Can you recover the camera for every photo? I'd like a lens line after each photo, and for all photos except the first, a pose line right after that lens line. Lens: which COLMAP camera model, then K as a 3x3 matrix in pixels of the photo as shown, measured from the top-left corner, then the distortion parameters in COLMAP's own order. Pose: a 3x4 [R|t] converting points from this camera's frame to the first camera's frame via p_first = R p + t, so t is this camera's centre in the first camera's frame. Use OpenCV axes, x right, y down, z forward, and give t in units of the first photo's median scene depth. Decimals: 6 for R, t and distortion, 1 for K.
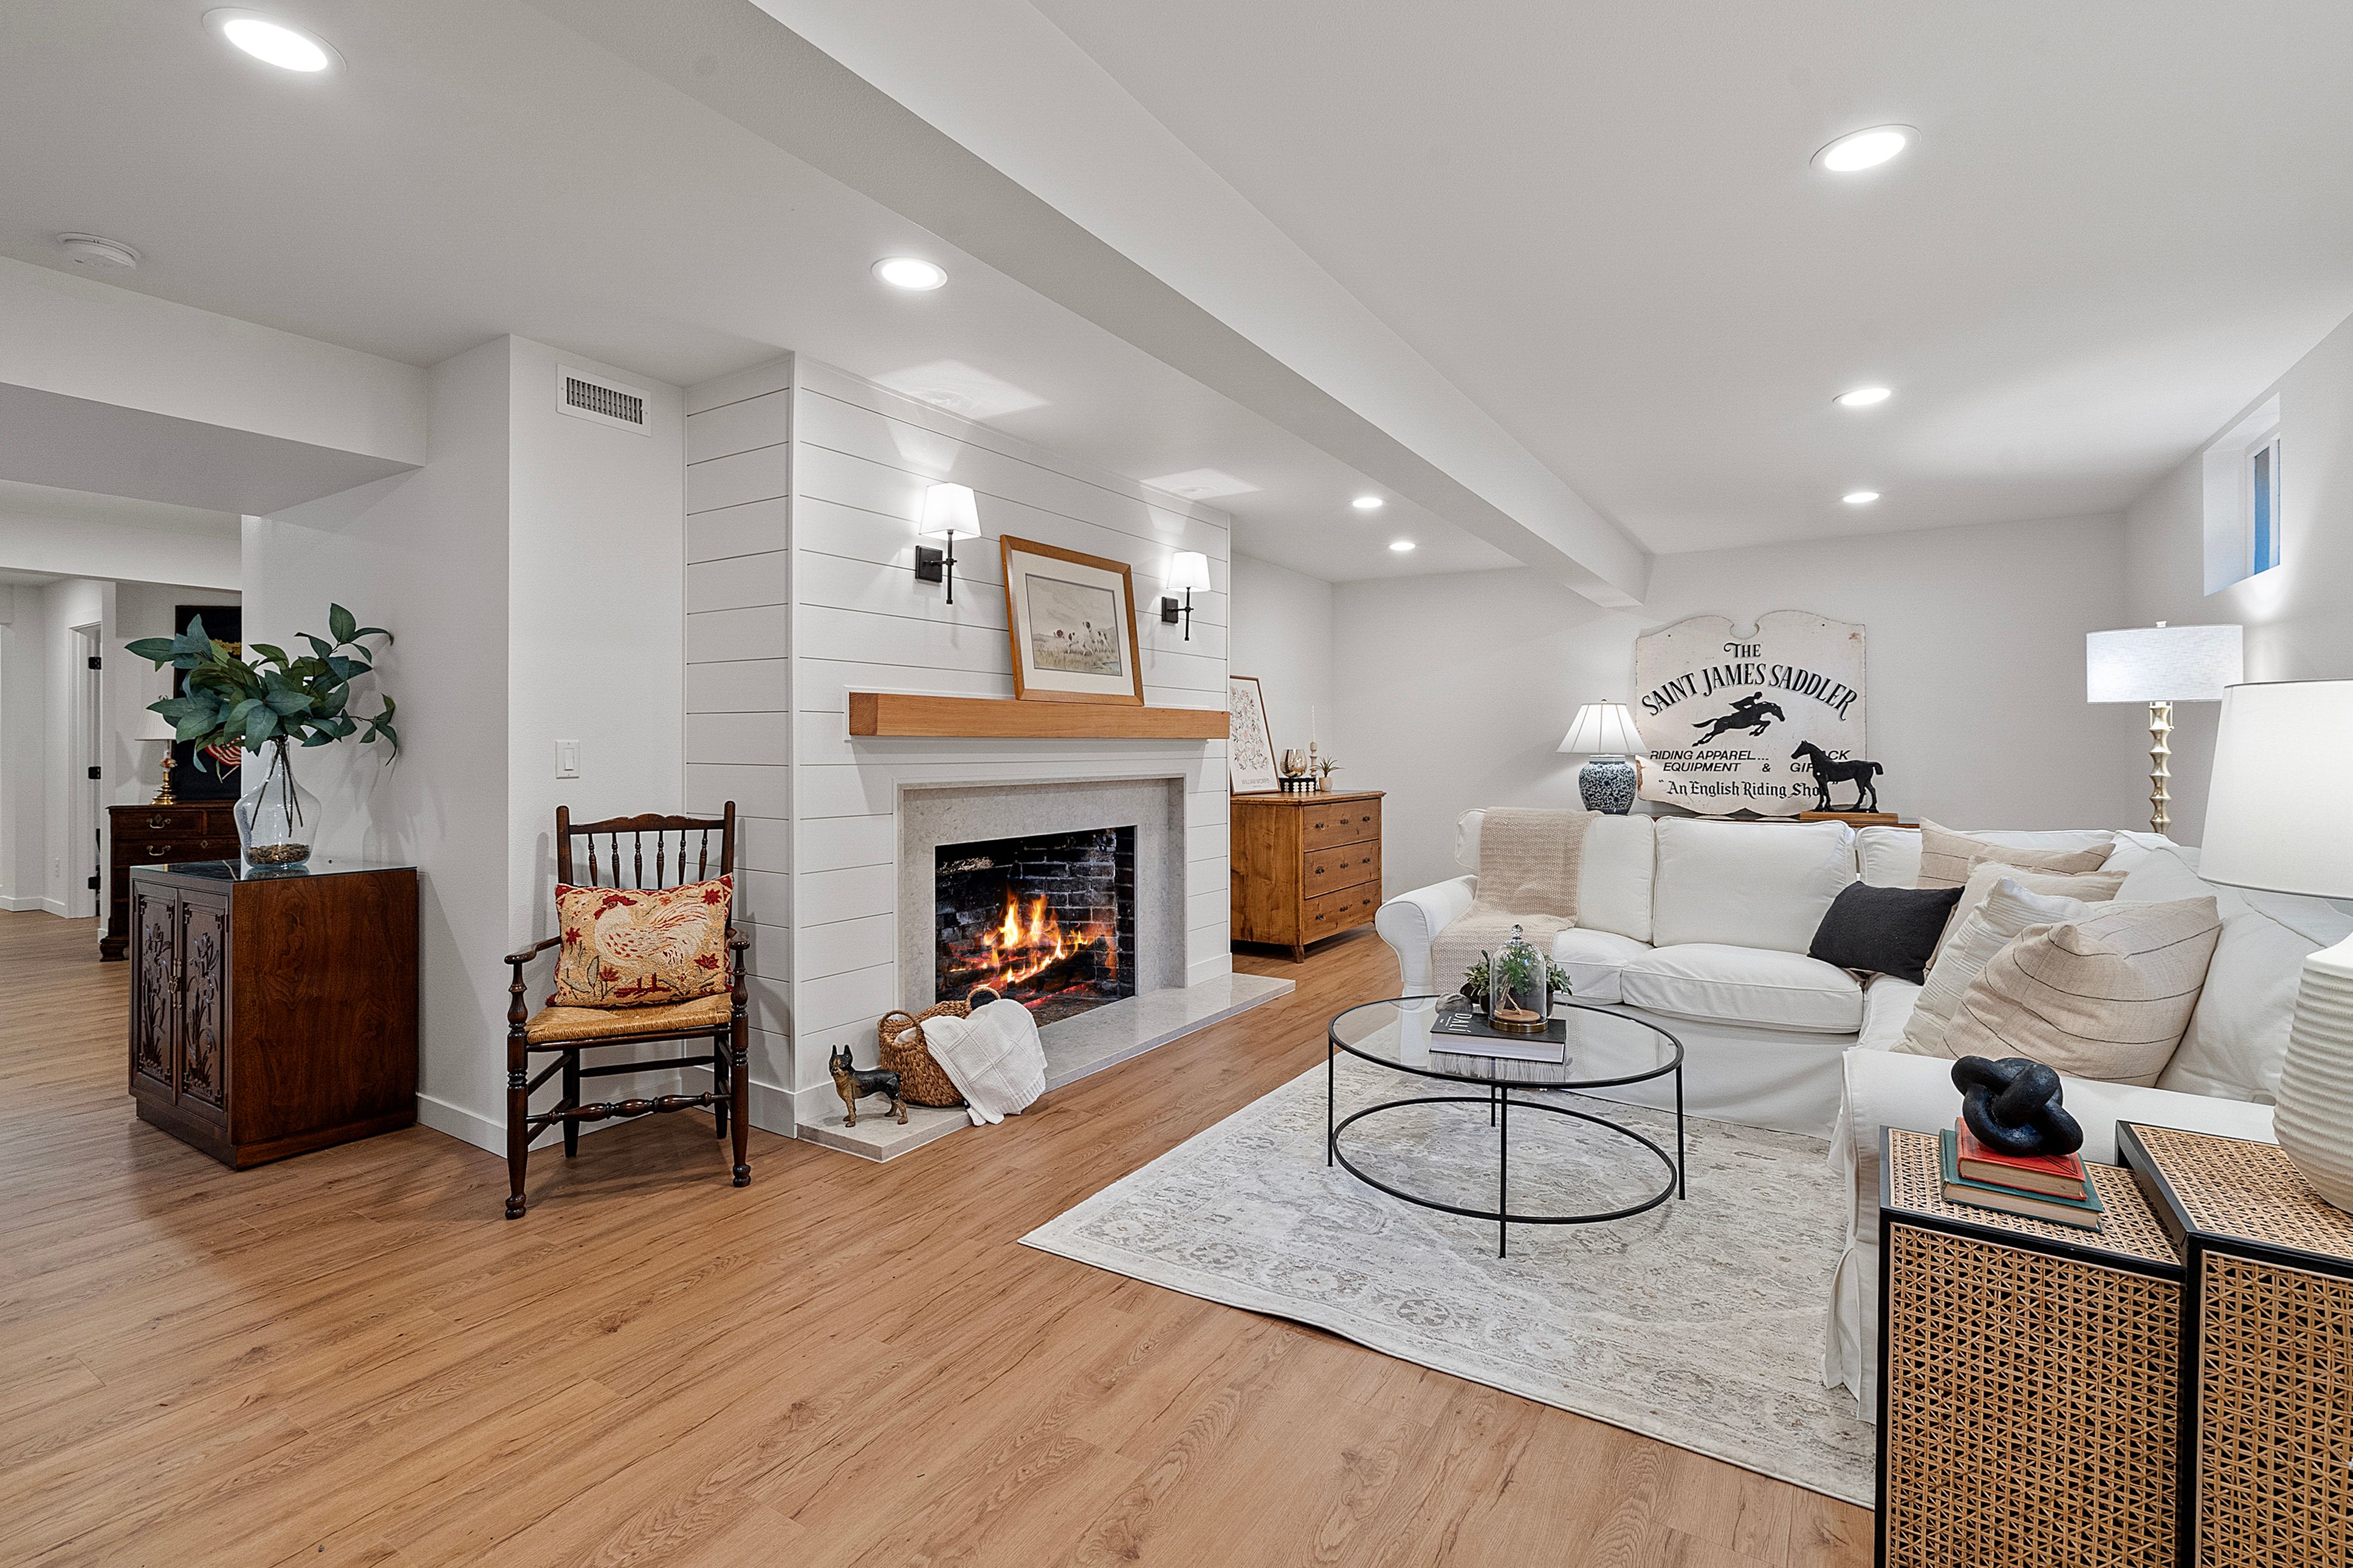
lens RADIAL K [[1084.3, 0, 1175.8], [0, 1084.3, 746.1], [0, 0, 1]] dist [-0.000850, -0.000080]
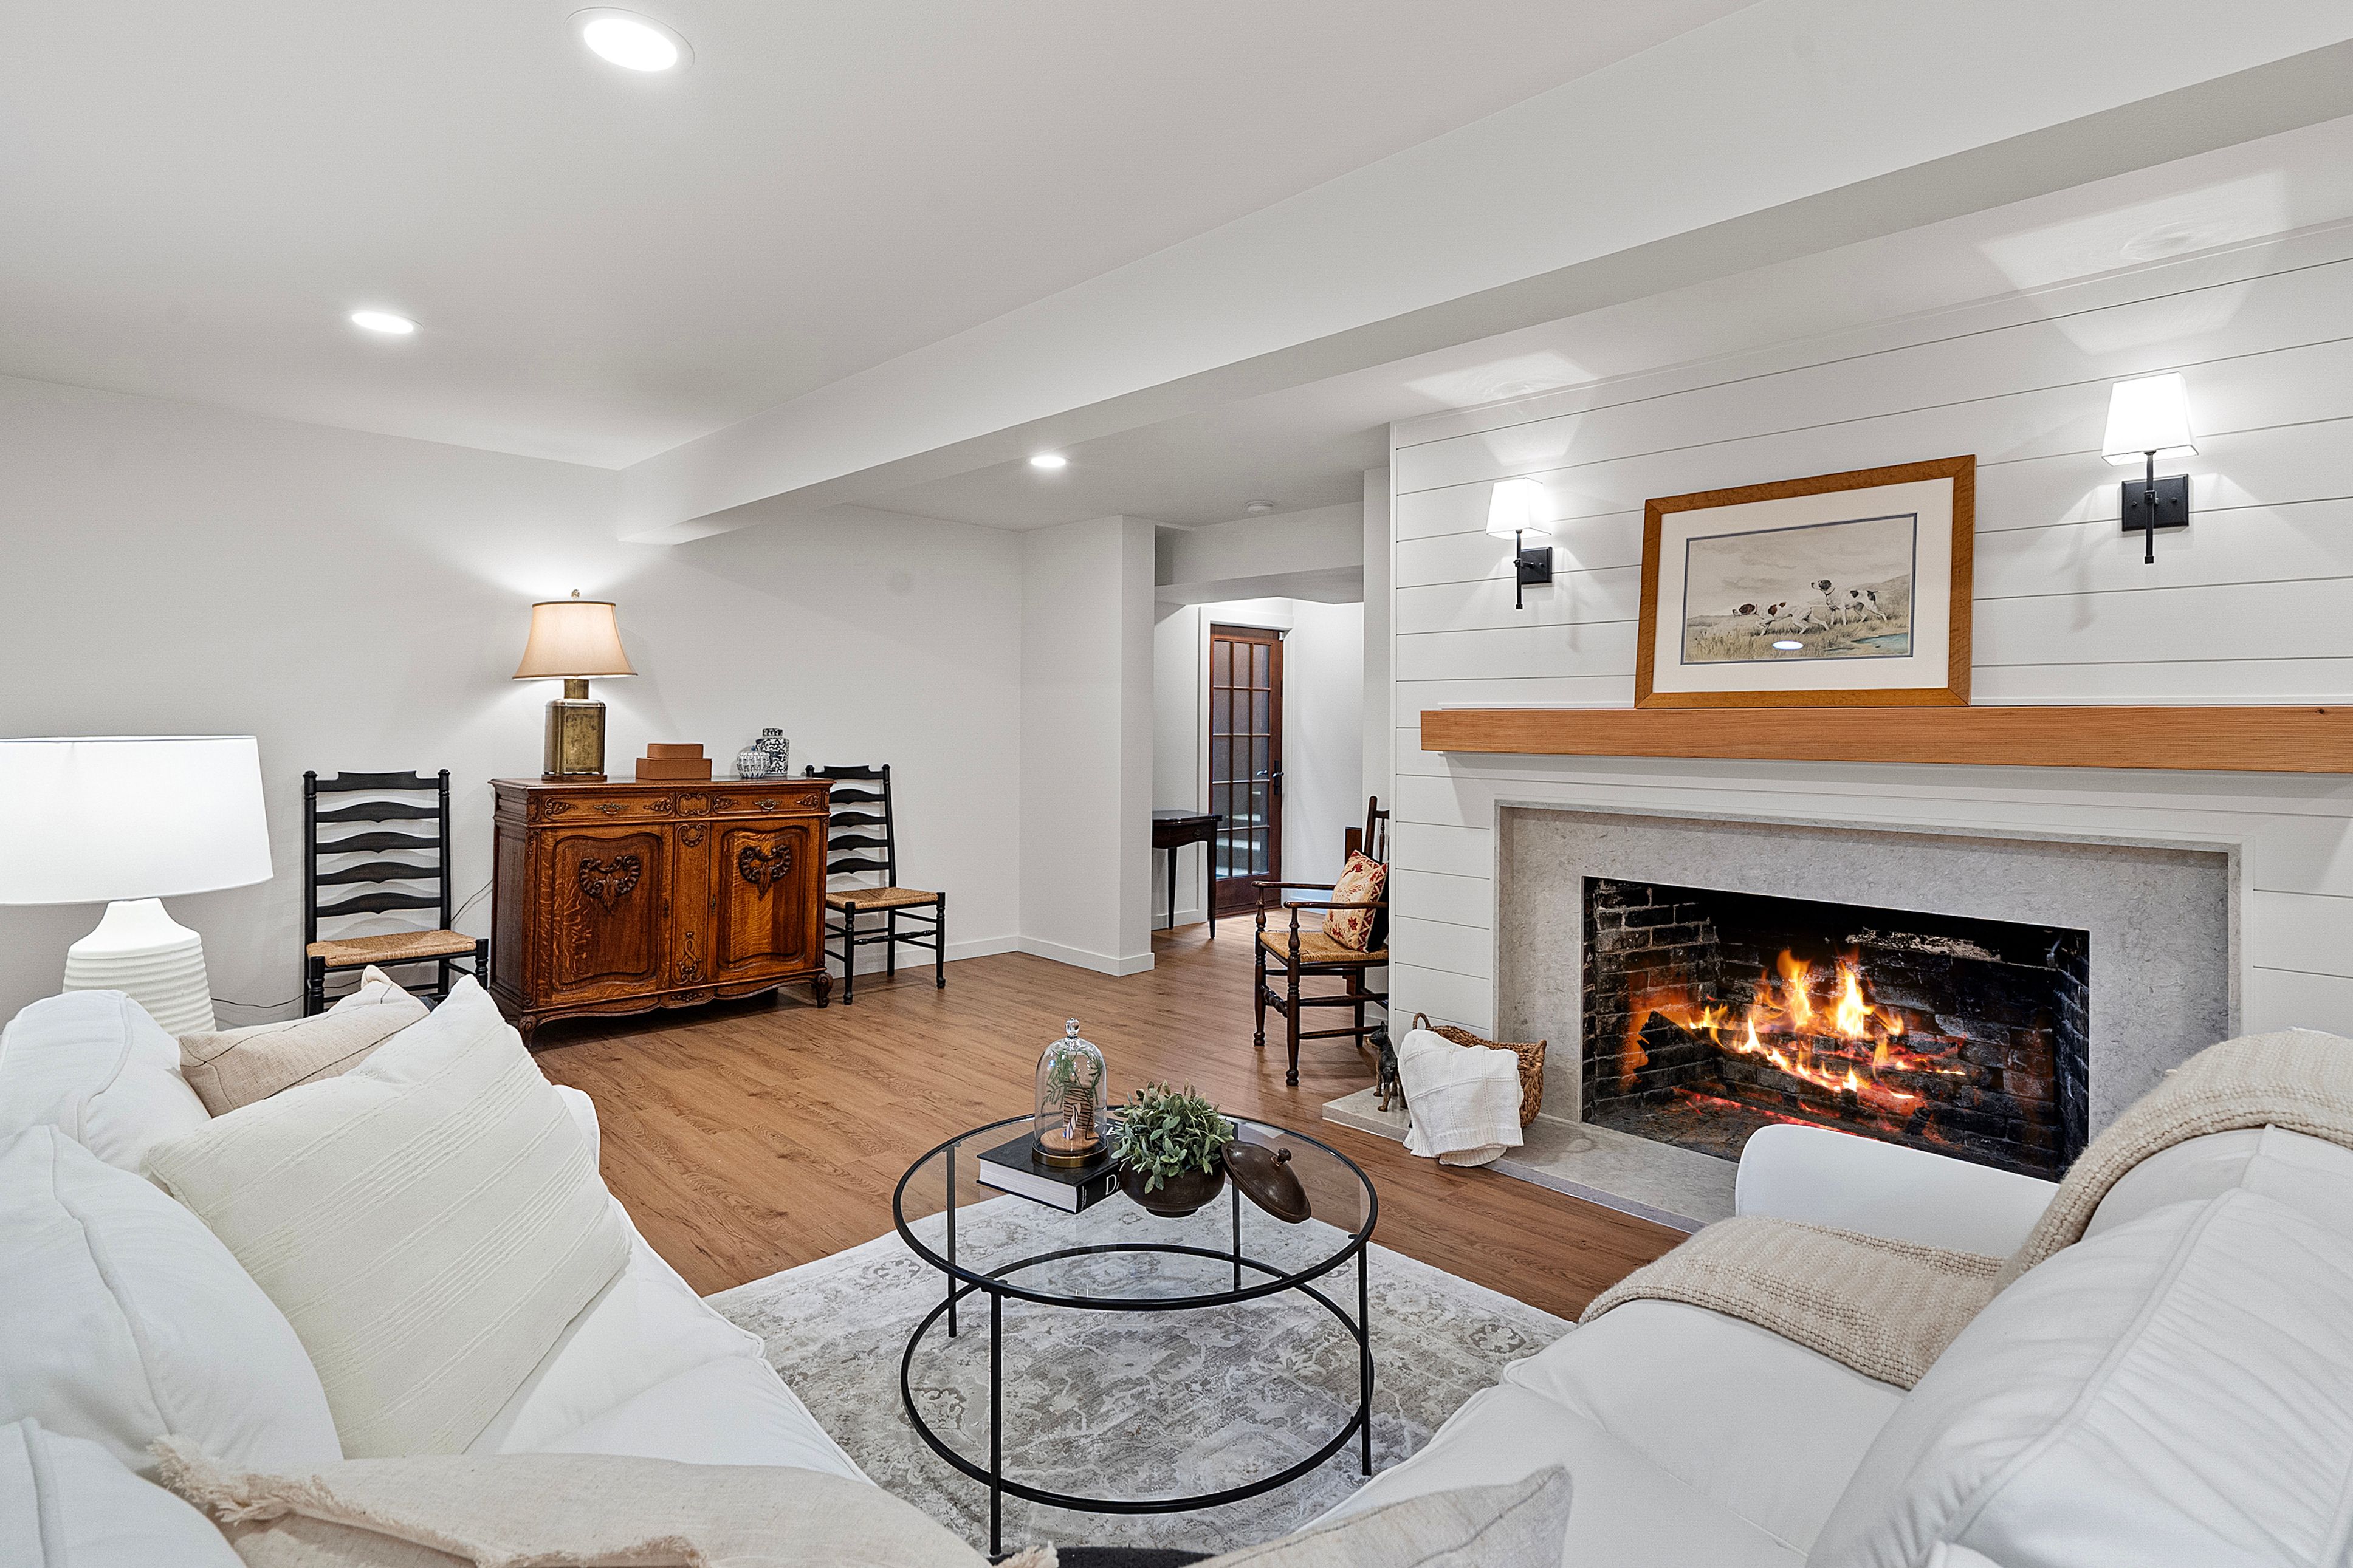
lens RADIAL K [[1142.0, 0, 1175.8], [0, 1142.0, 719.2], [0, 0, 1]] dist [-0.001509, -0.000227]
pose [[-0.223199, -0.008574, -0.974735, 0.759381], [-0.009428, 0.999934, -0.006637, -0.026438], [0.974727, 0.007709, -0.223265, 0.882547]]
